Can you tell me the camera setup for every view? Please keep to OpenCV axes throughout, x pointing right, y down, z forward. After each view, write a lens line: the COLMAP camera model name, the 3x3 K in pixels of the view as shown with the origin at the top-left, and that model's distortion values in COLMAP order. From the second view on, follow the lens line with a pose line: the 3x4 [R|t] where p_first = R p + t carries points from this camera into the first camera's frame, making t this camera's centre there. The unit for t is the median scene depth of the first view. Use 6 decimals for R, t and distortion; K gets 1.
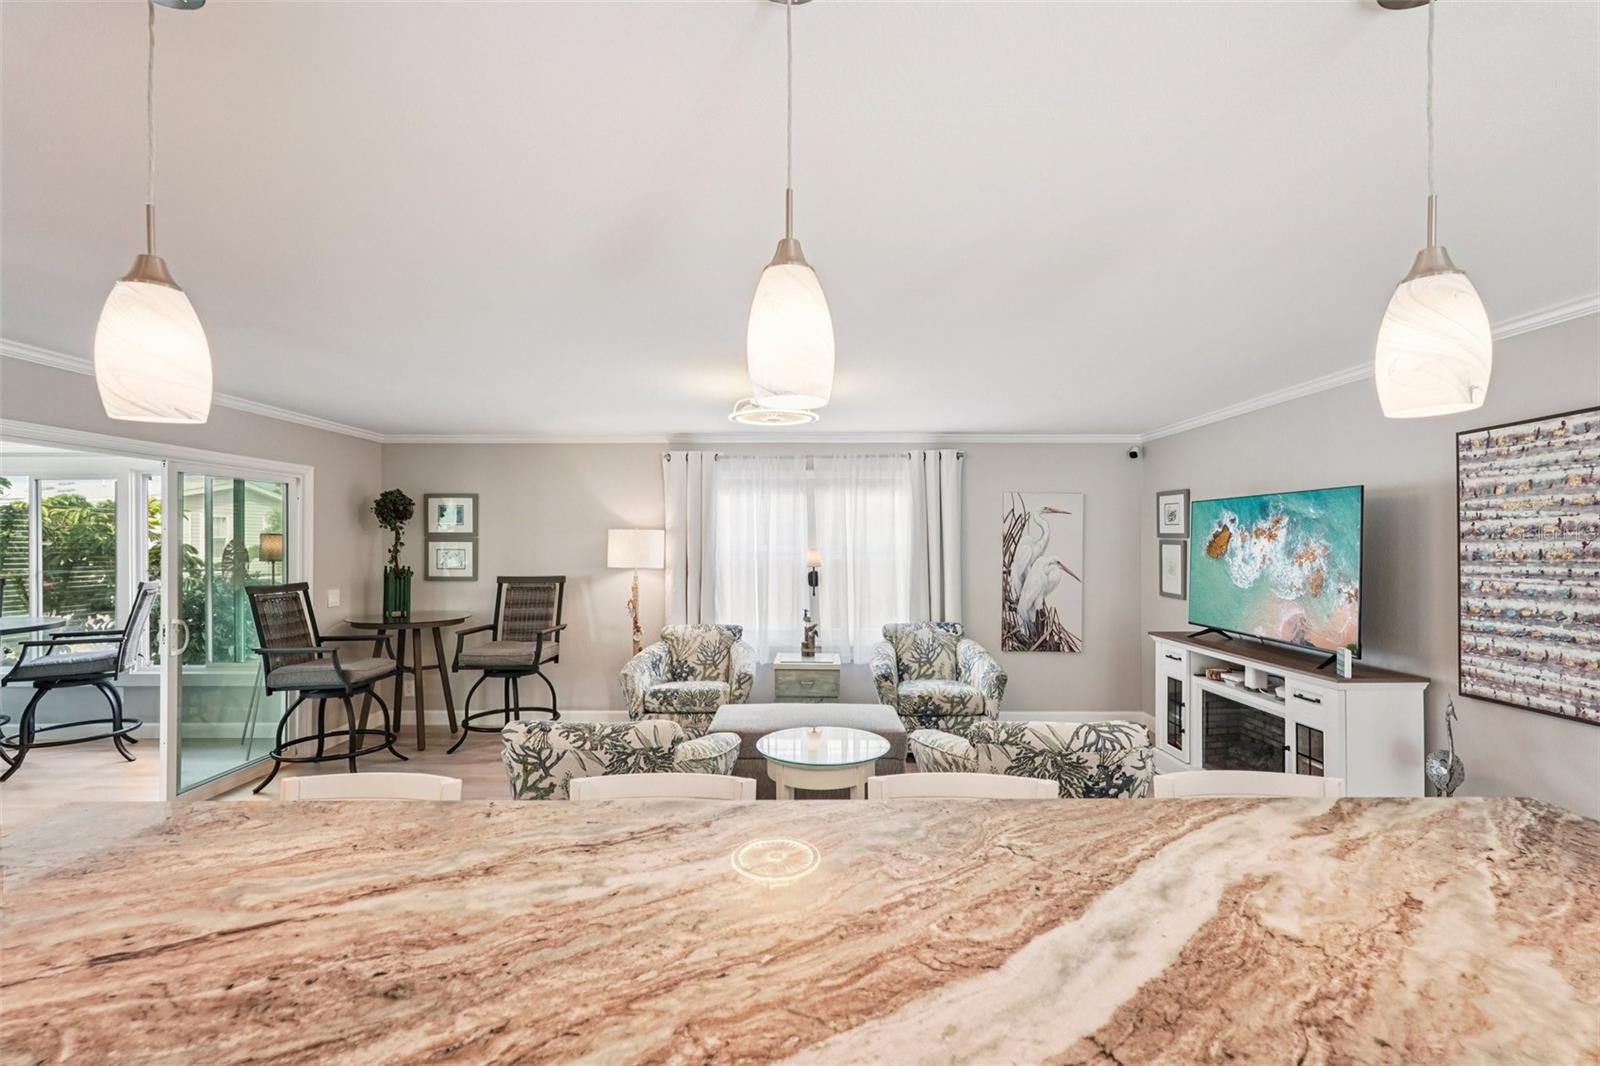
lens RADIAL K [[714.6, 0, 804.6], [0, 714.6, 542.1], [0, 0, 1]] dist [-0.006667, 0.000363]
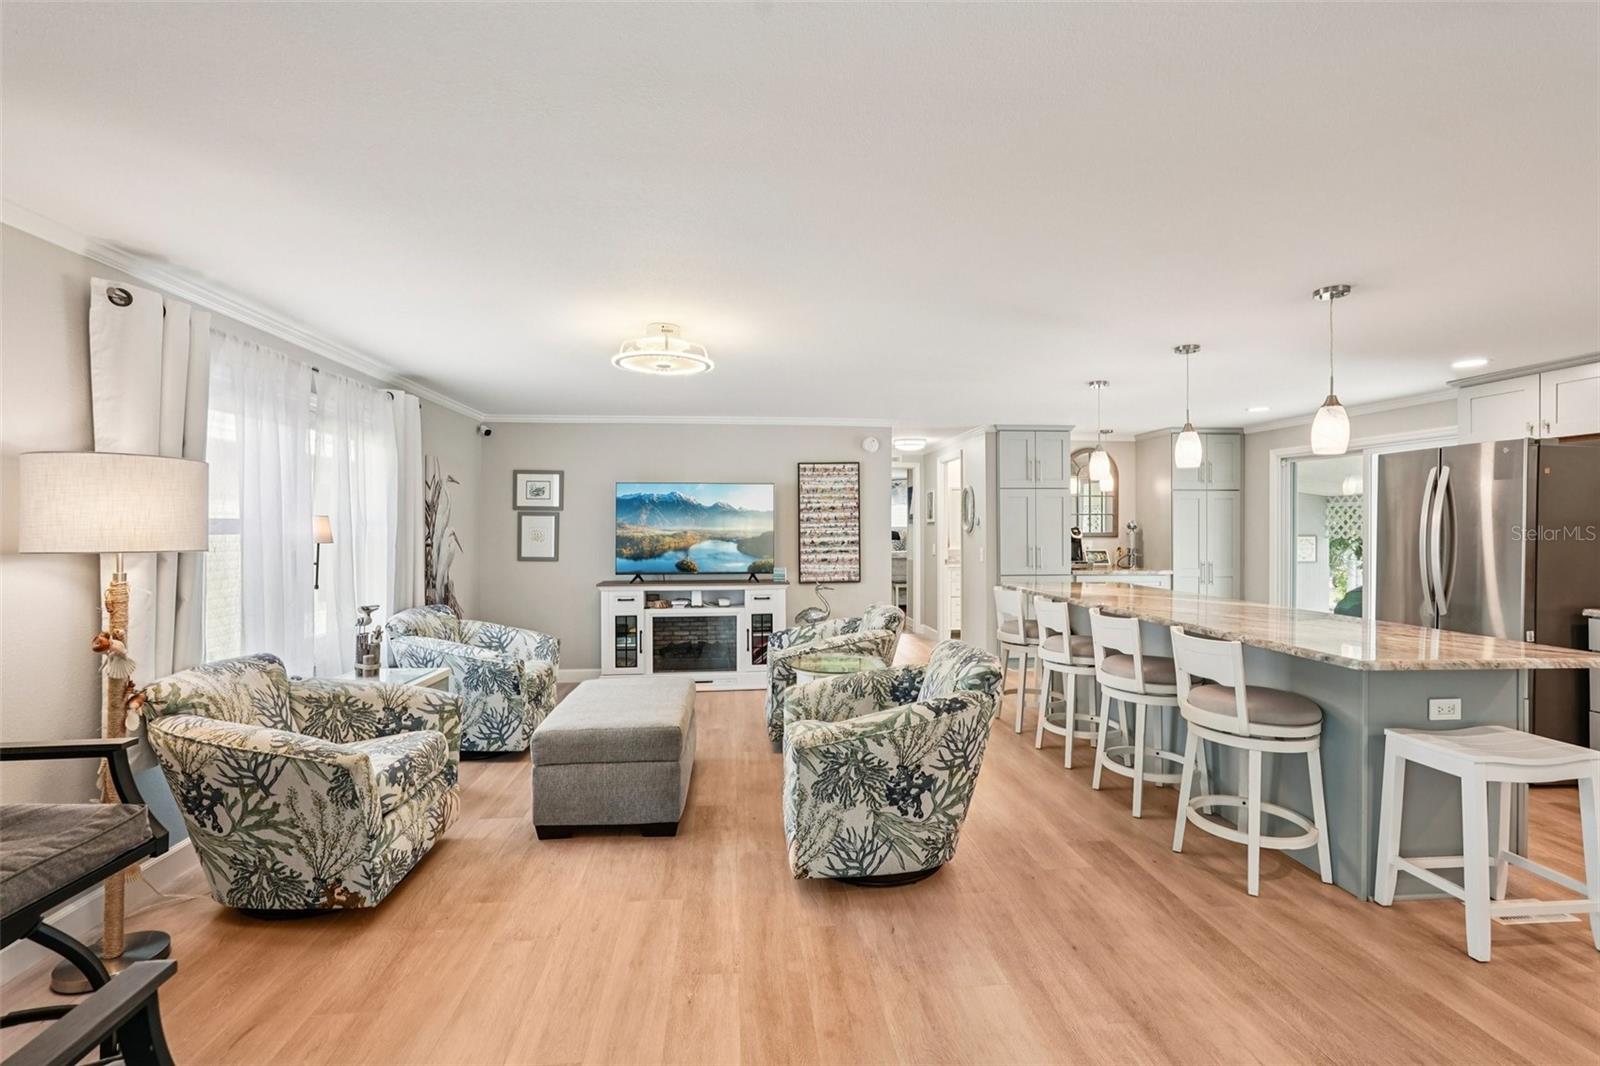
lens RADIAL K [[714.6, 0, 815.5], [0, 714.6, 523.3], [0, 0, 1]] dist [-0.006667, 0.000363]
pose [[-0.100147, 0.003489, 0.994967, -0.886651], [0.004324, 0.999986, -0.003071, 0.026672], [-0.994963, 0.003994, -0.100161, 0.821786]]
